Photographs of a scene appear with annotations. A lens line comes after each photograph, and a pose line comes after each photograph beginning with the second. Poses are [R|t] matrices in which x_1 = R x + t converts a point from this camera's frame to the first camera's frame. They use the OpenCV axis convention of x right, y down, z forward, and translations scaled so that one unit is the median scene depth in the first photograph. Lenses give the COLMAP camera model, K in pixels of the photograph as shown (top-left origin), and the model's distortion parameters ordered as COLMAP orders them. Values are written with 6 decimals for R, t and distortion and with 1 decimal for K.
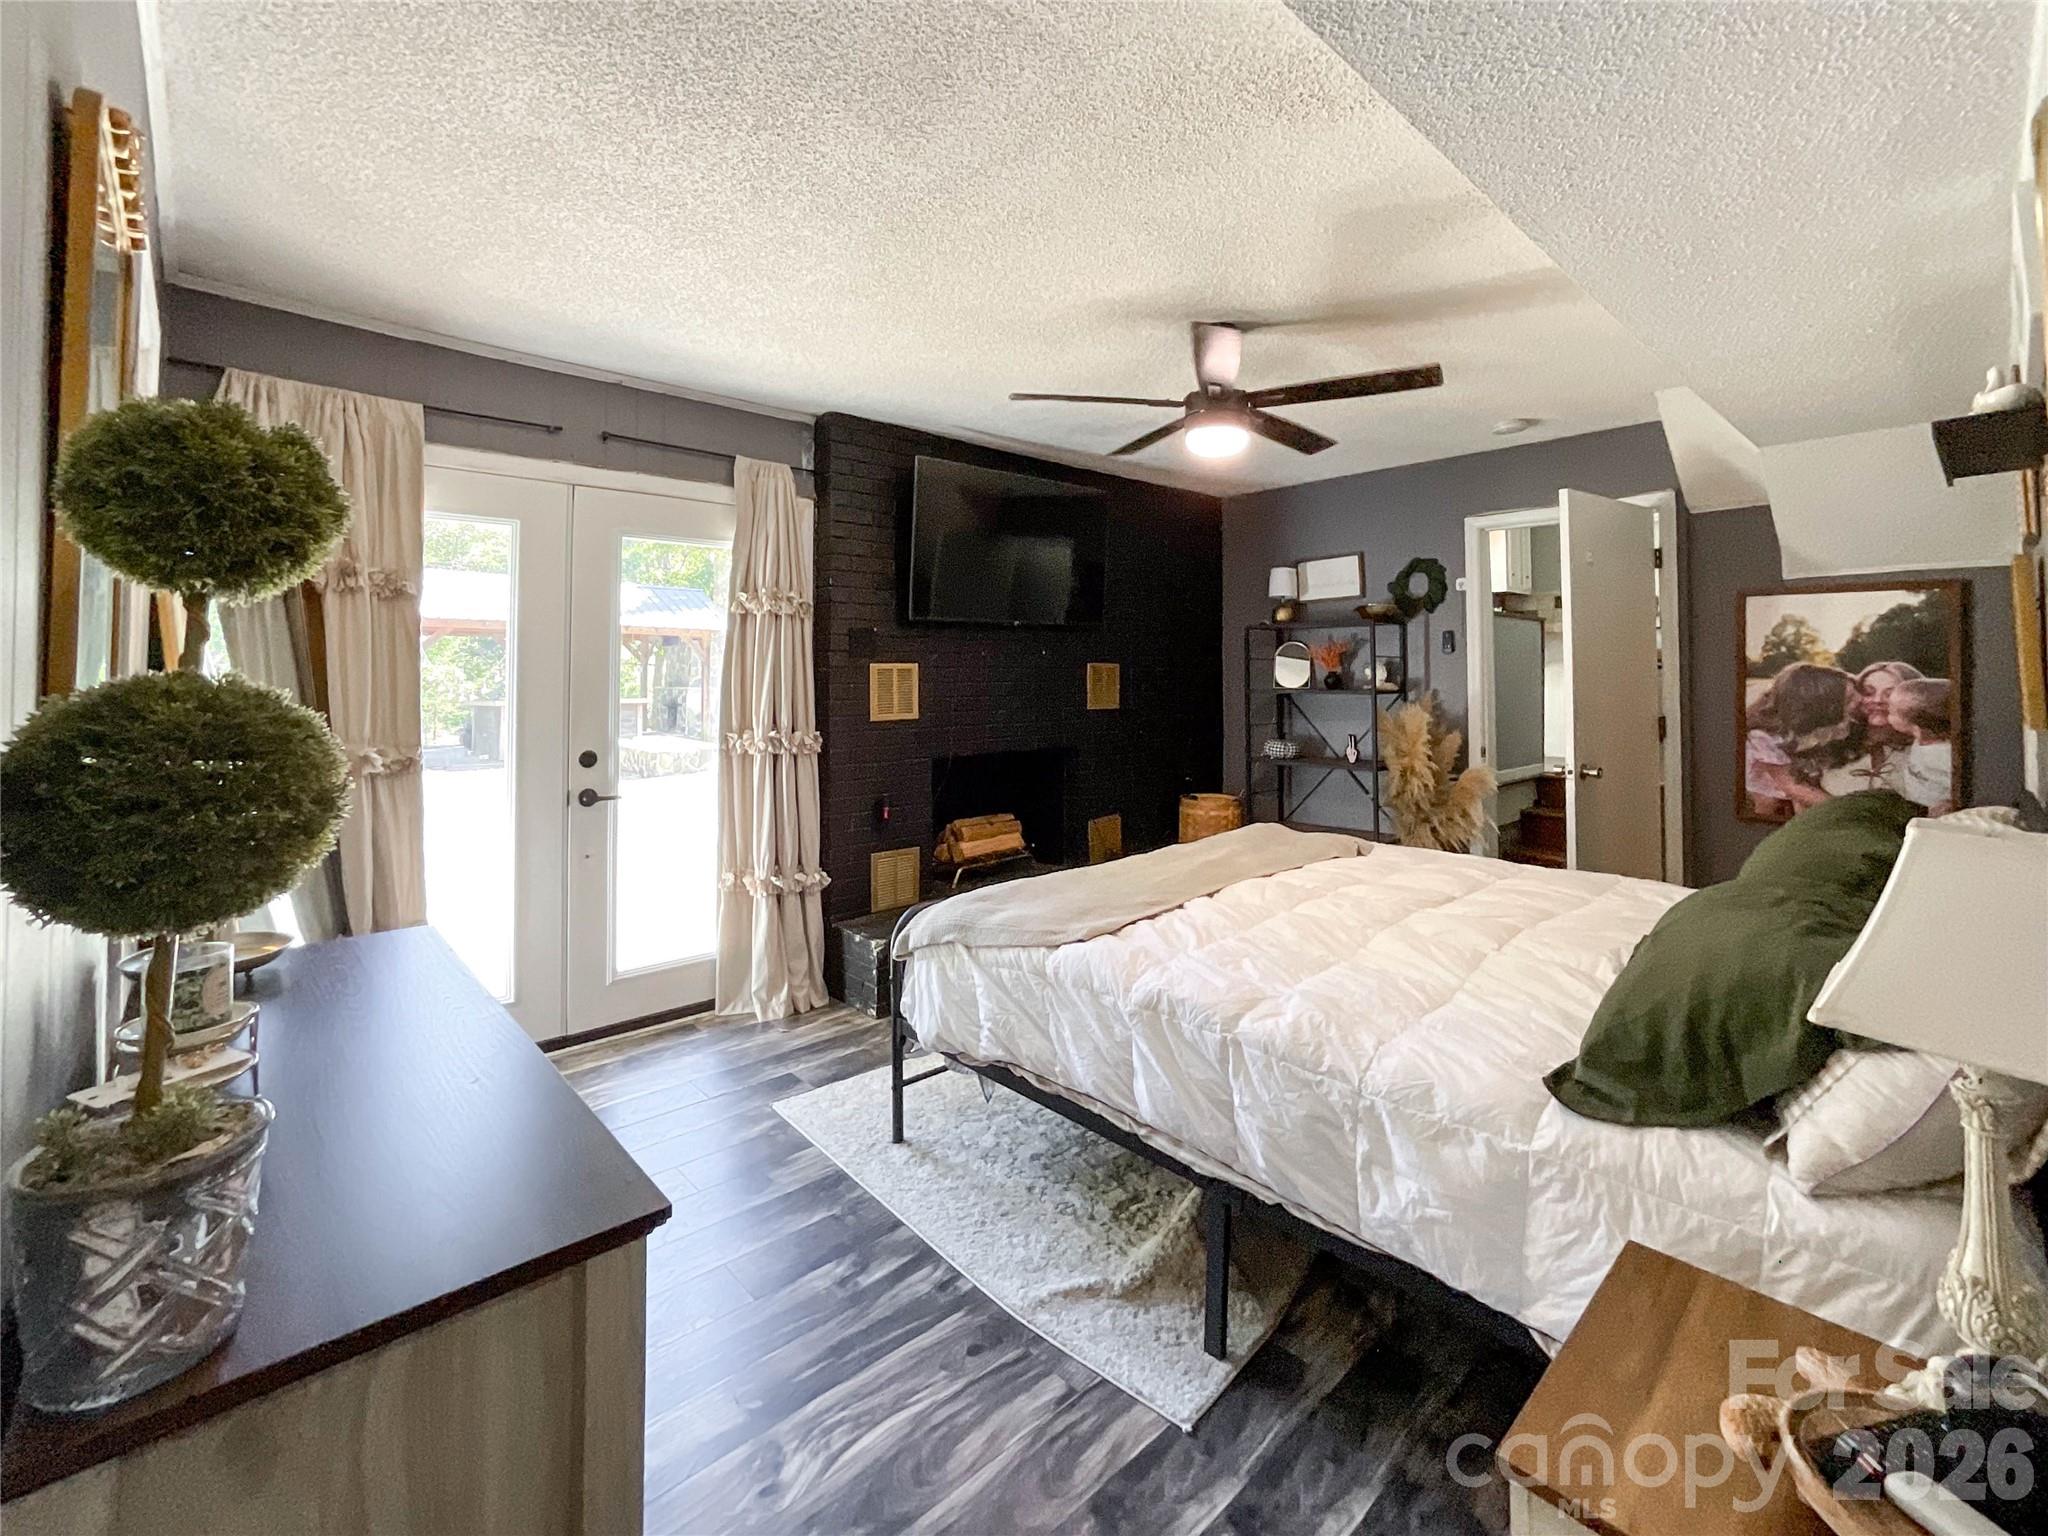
lens RADIAL K [[881.1, 0, 1041.2], [0, 881.1, 654.3], [0, 0, 1]] dist [-0.006527, 0.002796]
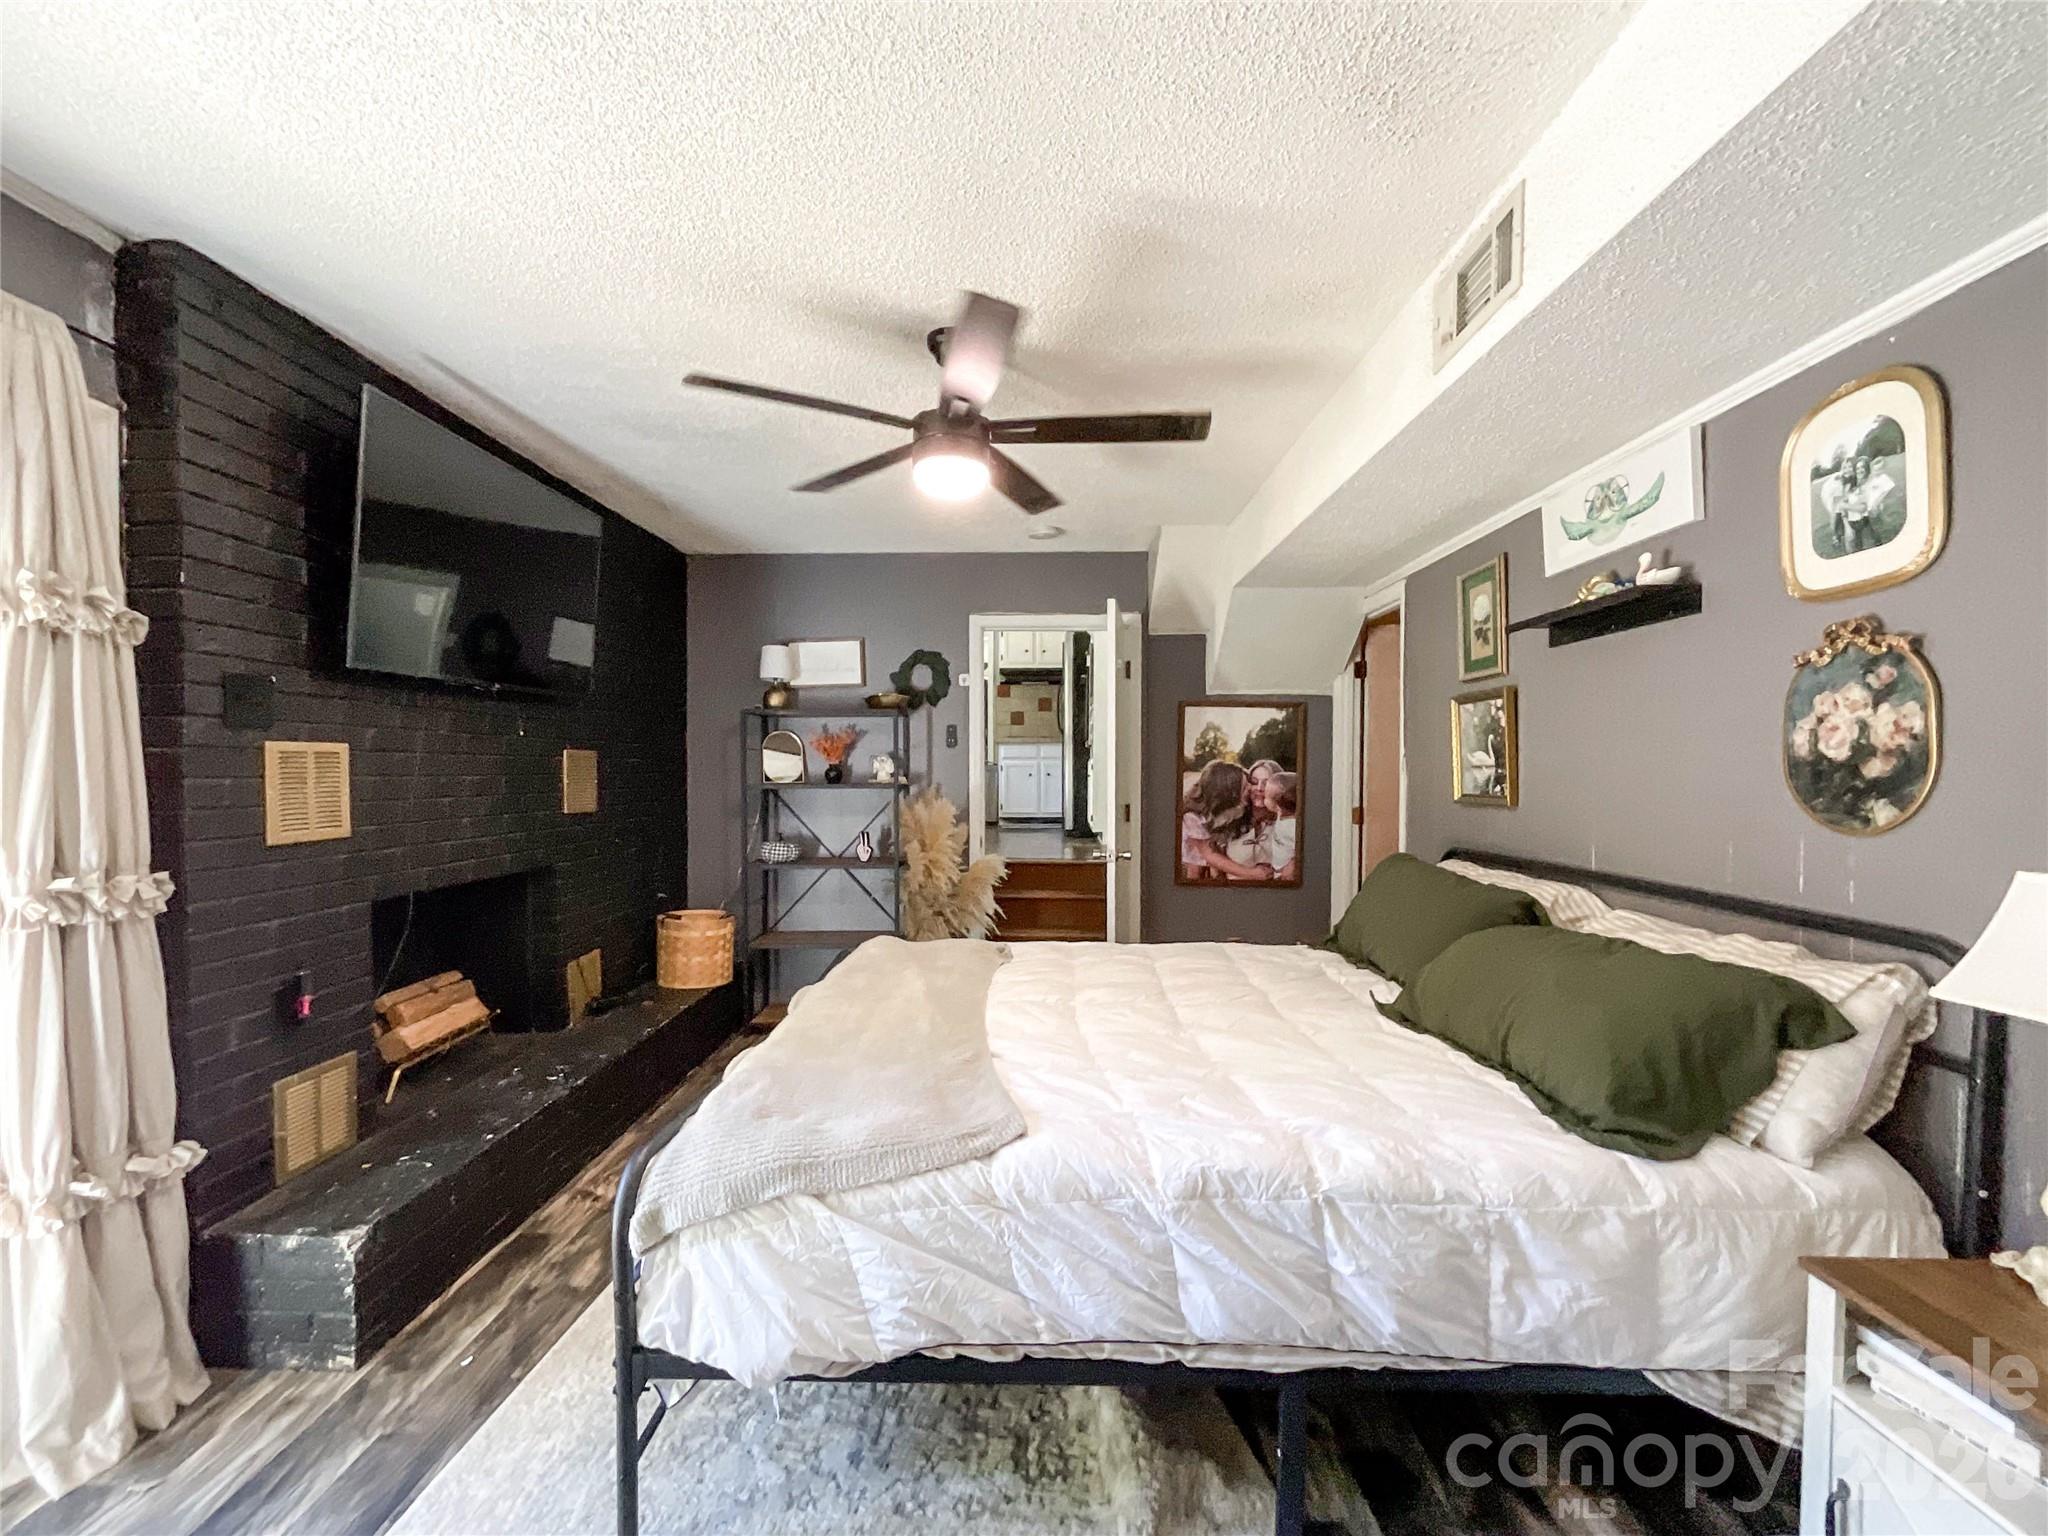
lens RADIAL K [[881.1, 0, 1016.7], [0, 881.1, 789.1], [0, 0, 1]] dist [-0.006527, 0.002796]
pose [[0.699926, -0.011255, 0.714126, -0.277154], [-0.021891, 0.999068, 0.037202, 0.010573], [-0.713880, -0.041672, 0.699027, 0.304589]]
